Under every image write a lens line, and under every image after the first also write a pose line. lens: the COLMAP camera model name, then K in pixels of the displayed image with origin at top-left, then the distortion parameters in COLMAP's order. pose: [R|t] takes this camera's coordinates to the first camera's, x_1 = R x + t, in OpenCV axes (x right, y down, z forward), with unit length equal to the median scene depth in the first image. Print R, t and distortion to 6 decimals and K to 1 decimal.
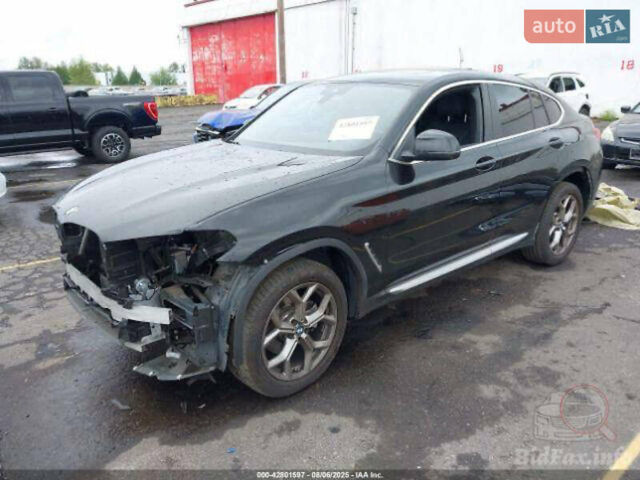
lens RADIAL K [[558.3, 0, 320.0], [0, 558.3, 240.0], [0, 0, 1]] dist [0.014955, -0.013750]
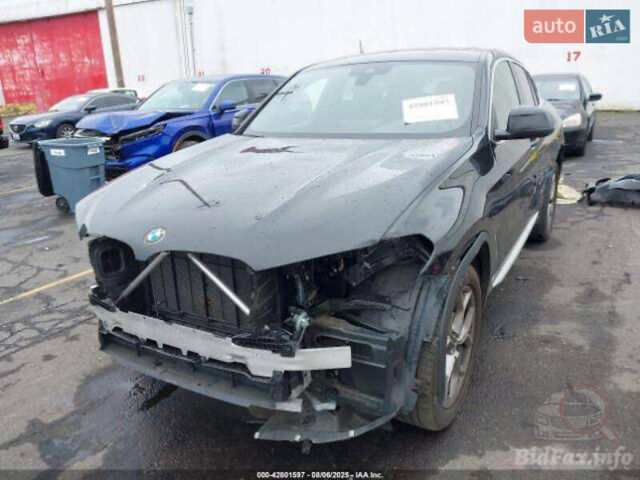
lens RADIAL K [[558.3, 0, 320.0], [0, 558.3, 240.0], [0, 0, 1]] dist [0.014955, -0.013750]
pose [[0.945550, -0.108130, 0.306992, -0.057268], [0.111225, 0.993767, 0.007452, -0.003138], [-0.305884, 0.027099, 0.951683, 0.033009]]
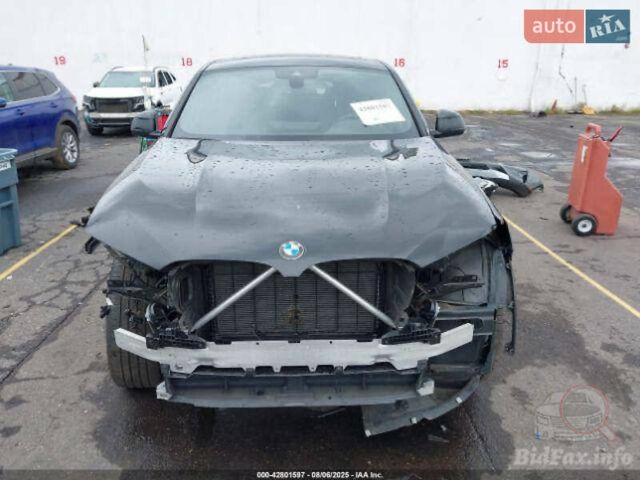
lens RADIAL K [[558.3, 0, 320.0], [0, 558.3, 240.0], [0, 0, 1]] dist [0.014955, -0.013750]
pose [[0.616039, -0.216099, 0.757494, -0.112963], [0.211592, 0.971688, 0.105126, -0.015121], [-0.758765, 0.095517, 0.644323, 0.067793]]
